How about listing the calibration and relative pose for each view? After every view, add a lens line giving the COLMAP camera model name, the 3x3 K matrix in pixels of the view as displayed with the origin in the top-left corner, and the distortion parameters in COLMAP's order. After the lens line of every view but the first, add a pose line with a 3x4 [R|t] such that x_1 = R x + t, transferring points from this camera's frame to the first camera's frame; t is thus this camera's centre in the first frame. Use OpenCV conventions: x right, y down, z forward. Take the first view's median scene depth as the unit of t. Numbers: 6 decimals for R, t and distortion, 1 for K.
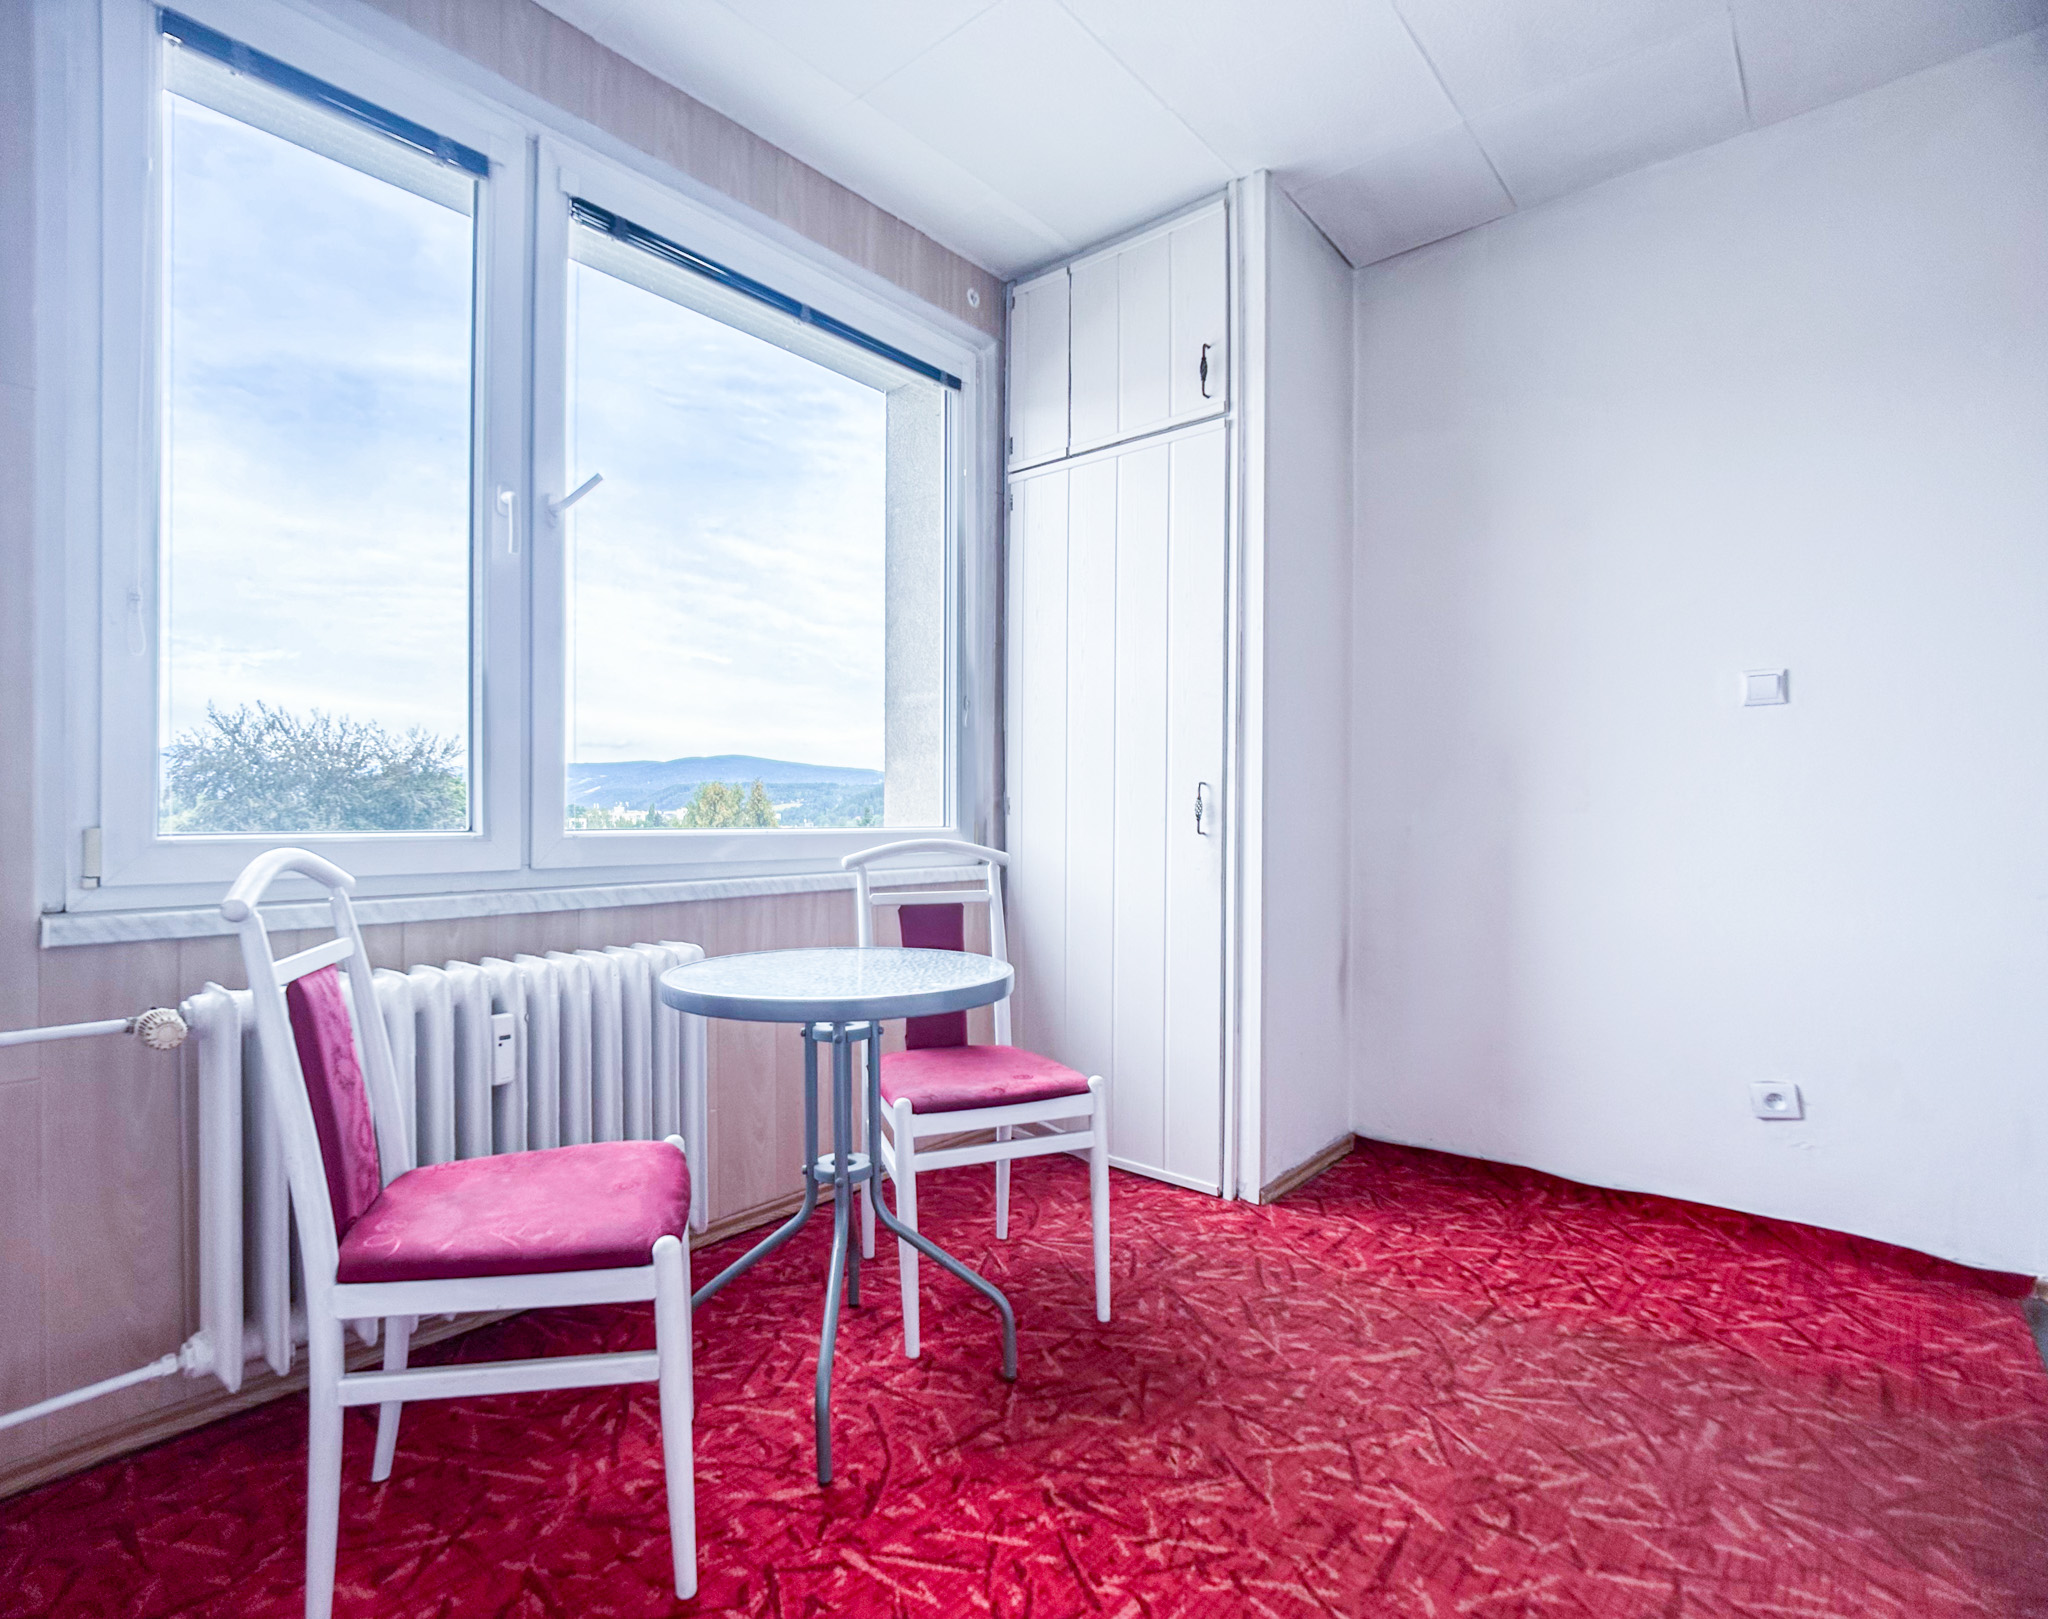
lens RADIAL K [[1029.7, 0, 1016.6], [0, 1029.7, 814.0], [0, 0, 1]] dist [-0.009571, 0.001741]
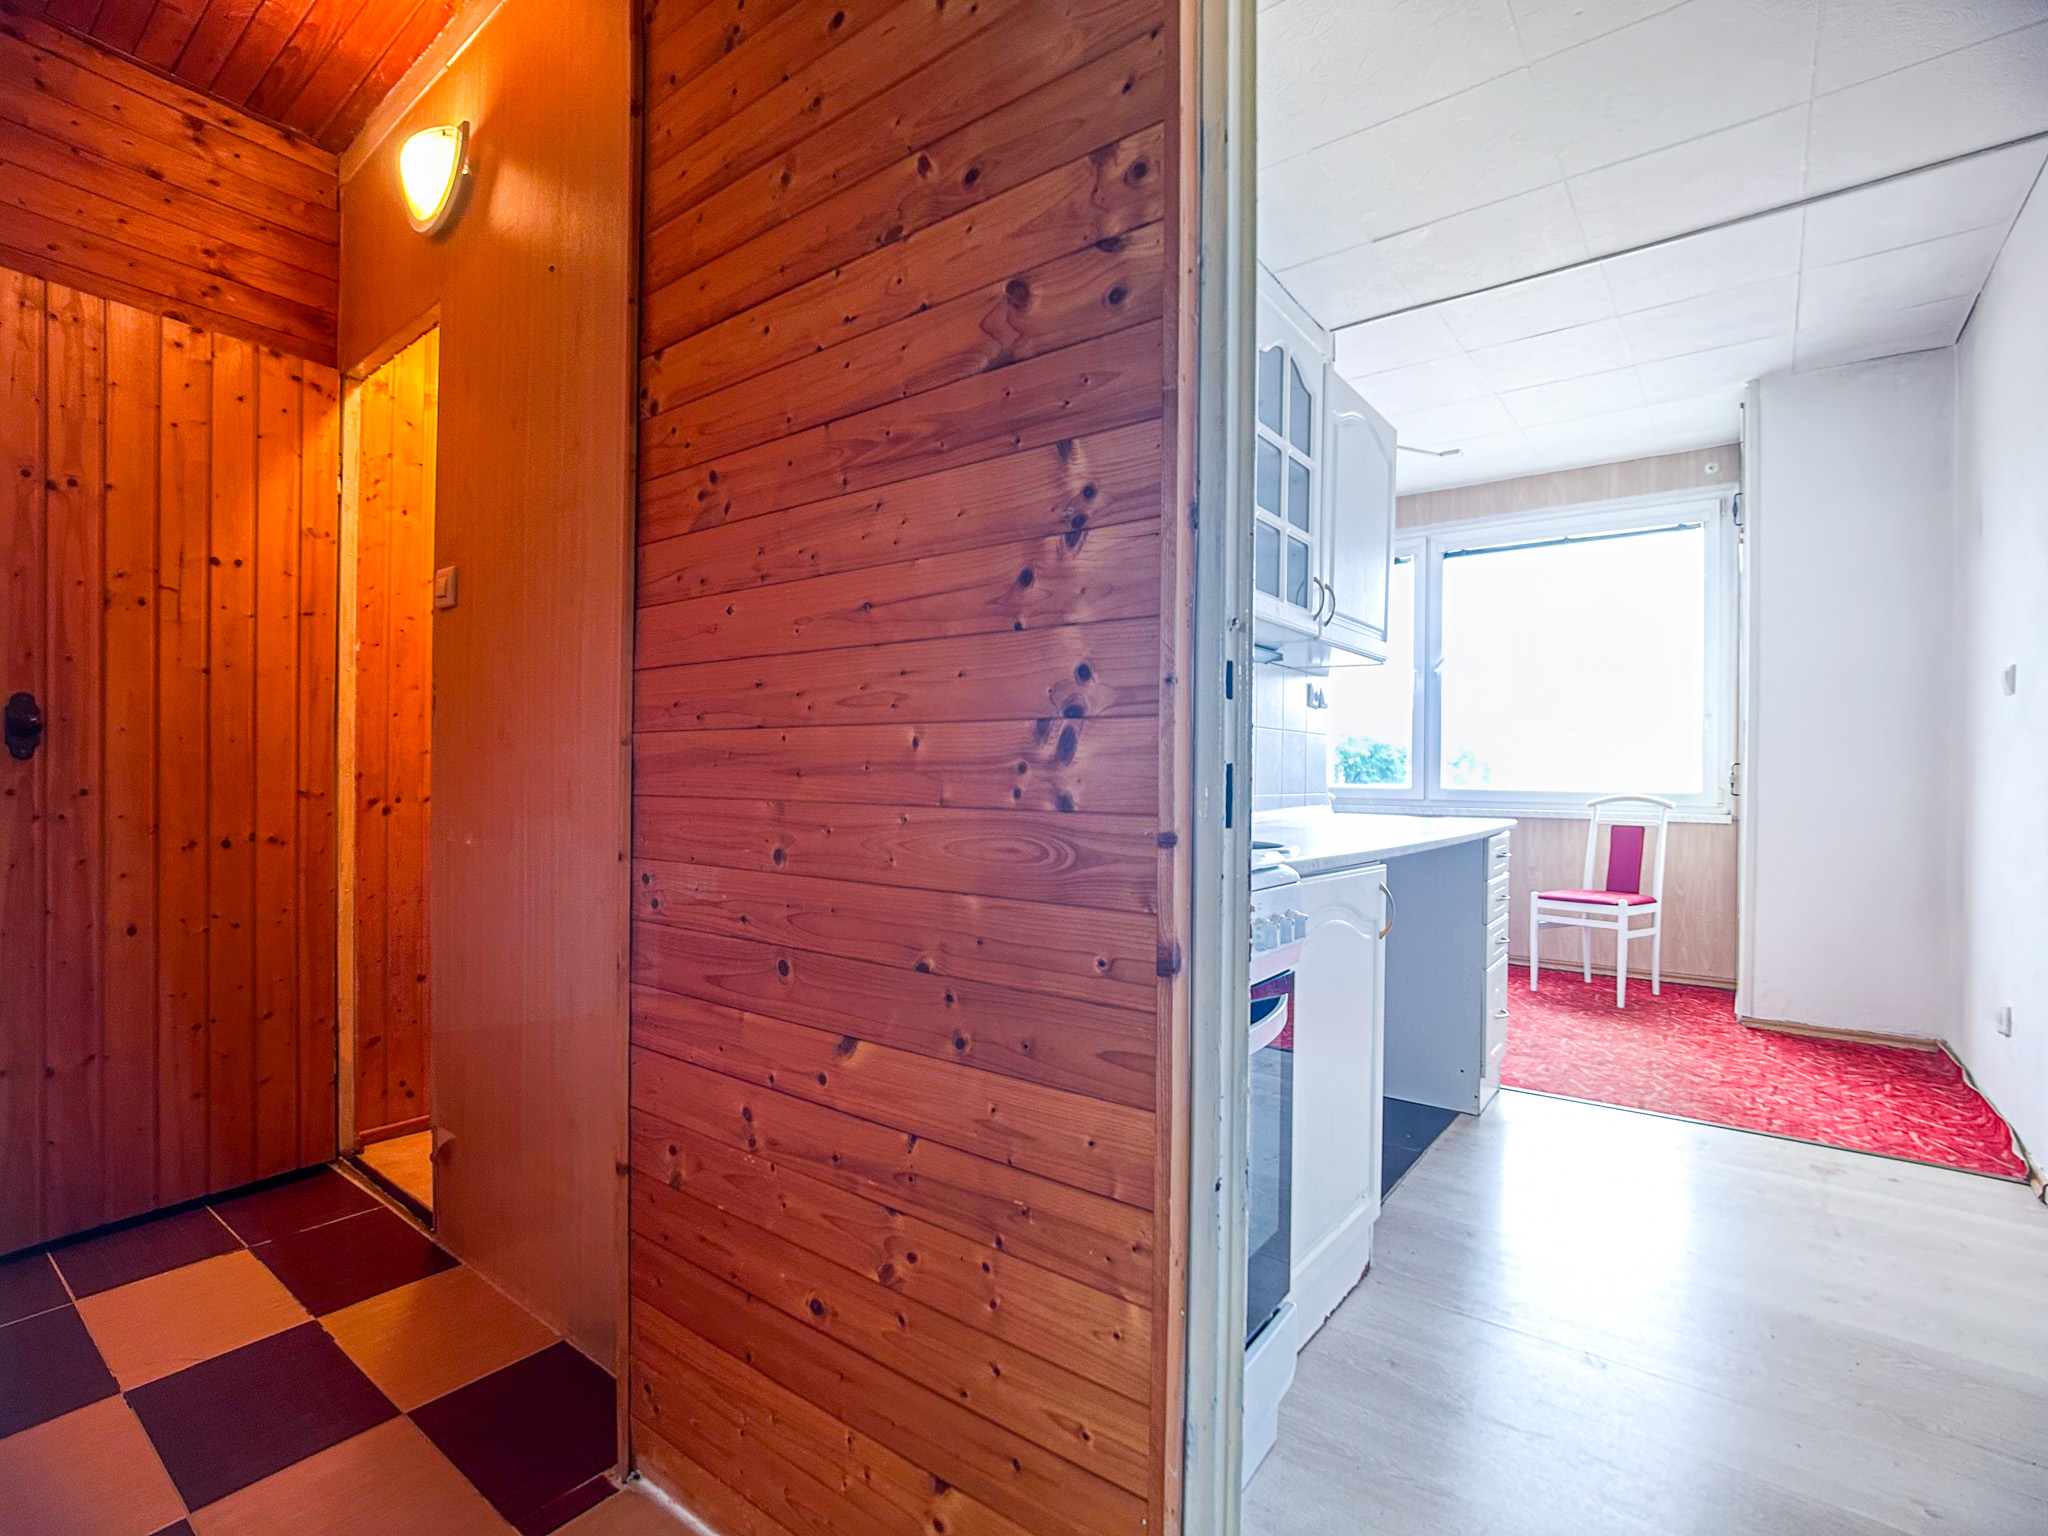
lens RADIAL K [[996.7, 0, 1009.2], [0, 996.7, 779.4], [0, 0, 1]] dist [-0.042116, 0.010722]
pose [[0.066960, 0.010599, -0.997699, 2.083146], [-0.006481, 0.999927, 0.010188, -0.020884], [0.997735, 0.005784, 0.067023, -0.319940]]
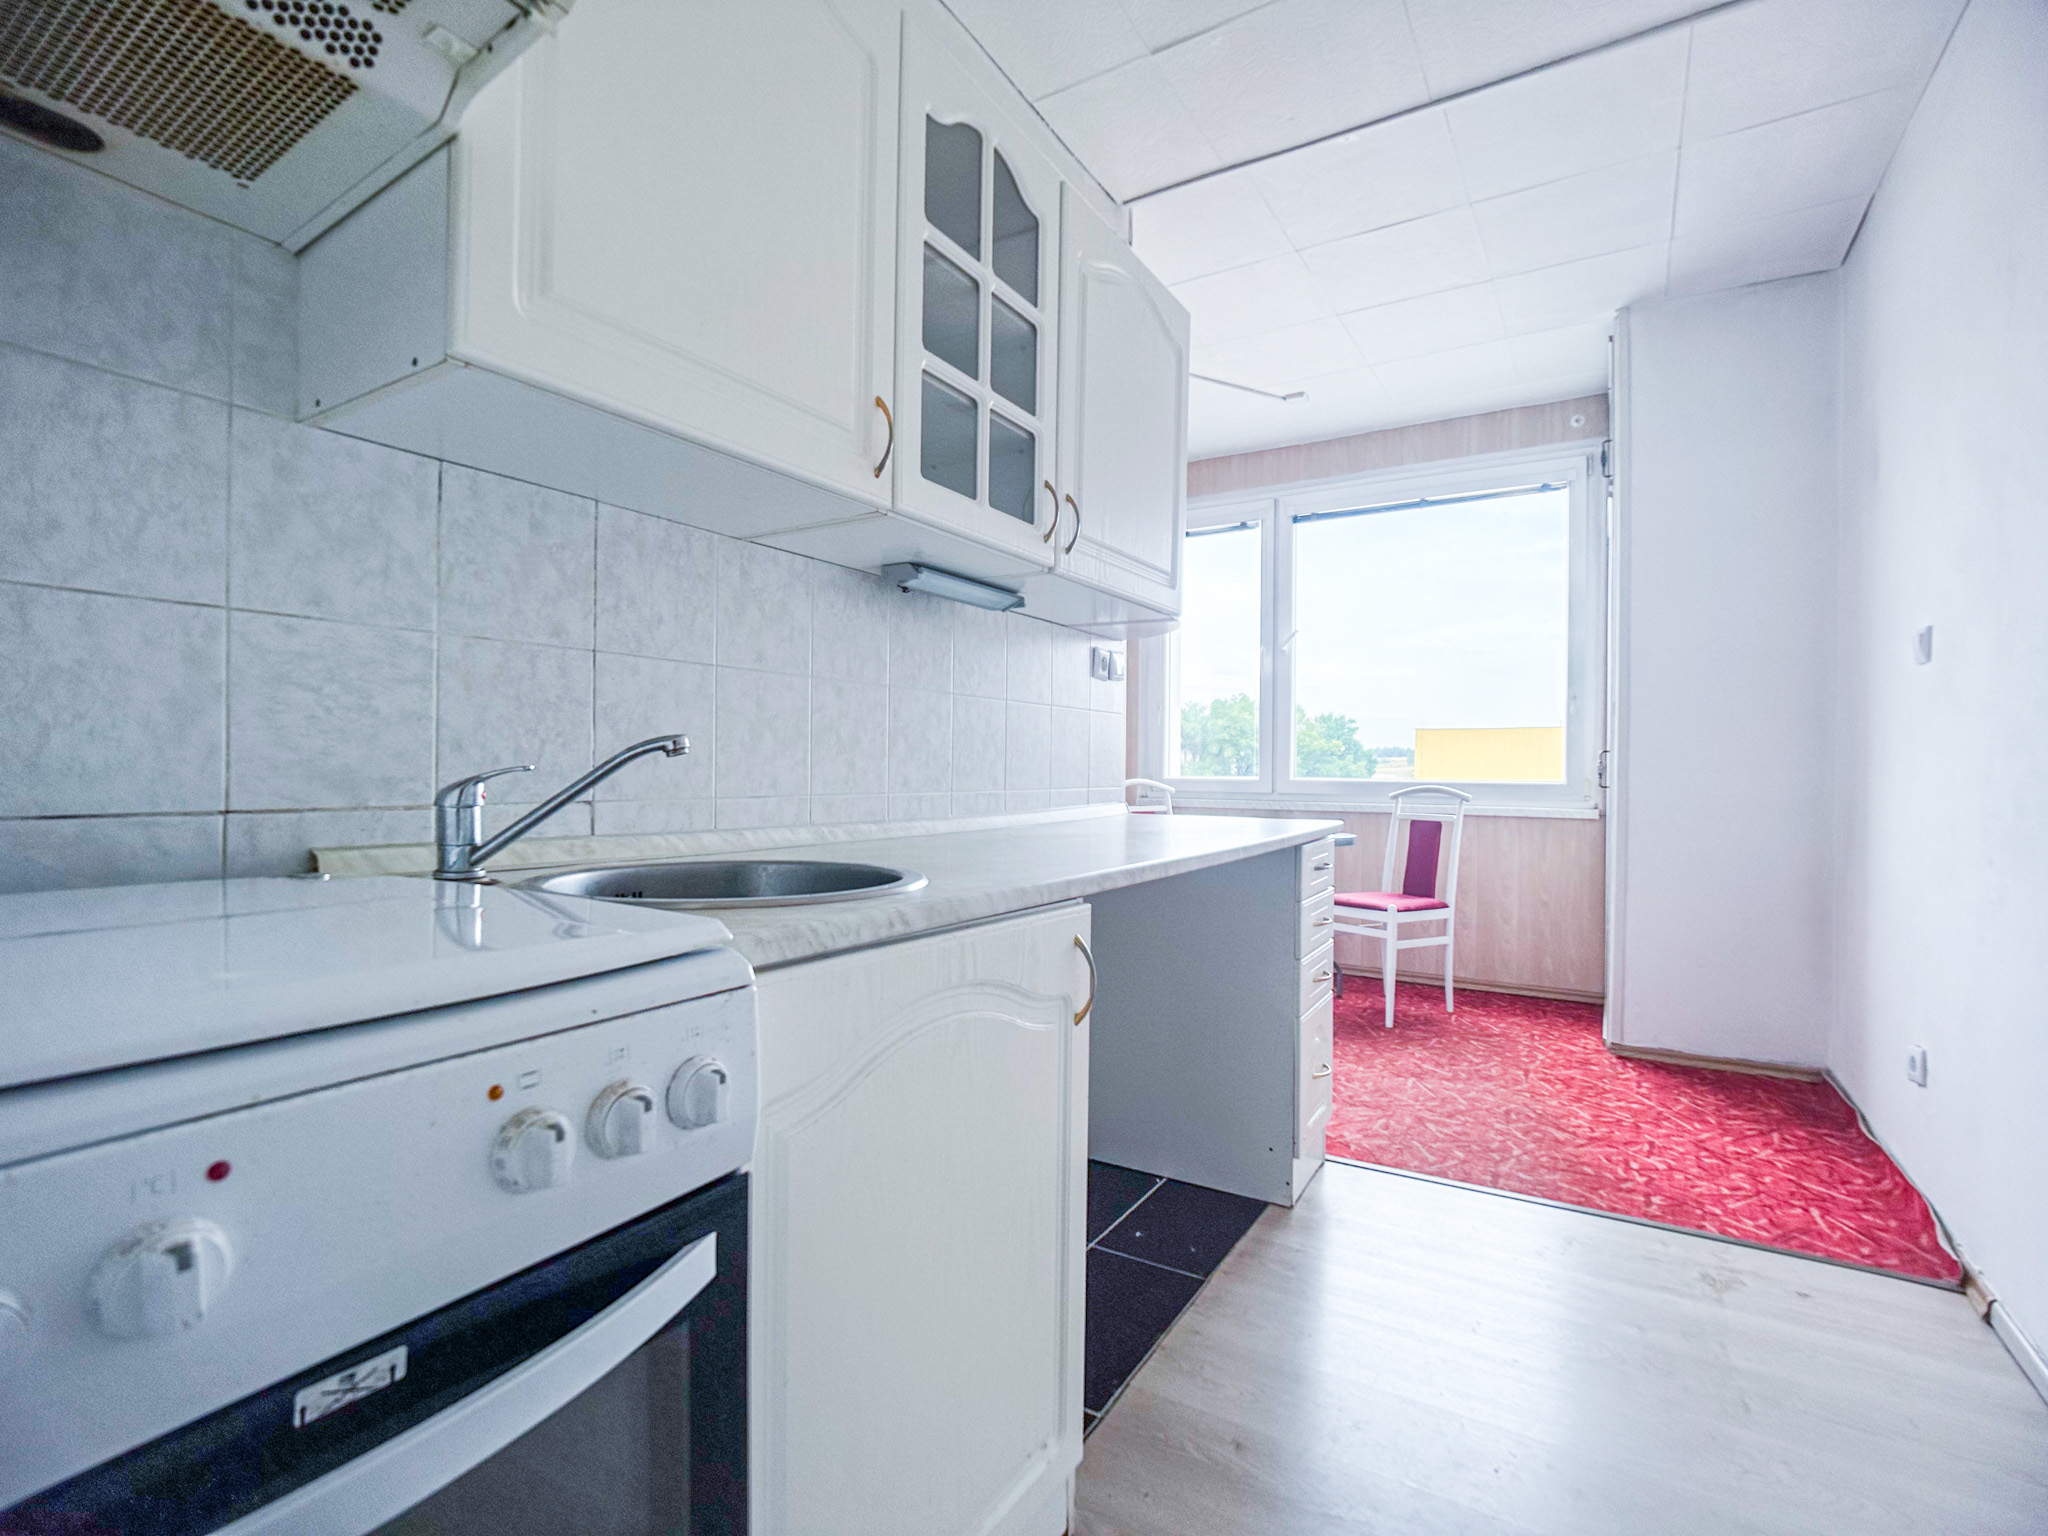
lens RADIAL K [[996.7, 0, 1018.5], [0, 996.7, 776.4], [0, 0, 1]] dist [-0.042116, 0.010722]
pose [[0.174991, 0.015010, -0.984456, 1.734976], [-0.006295, 0.999880, 0.014126, -0.016434], [0.984550, 0.003725, 0.175064, -0.038595]]
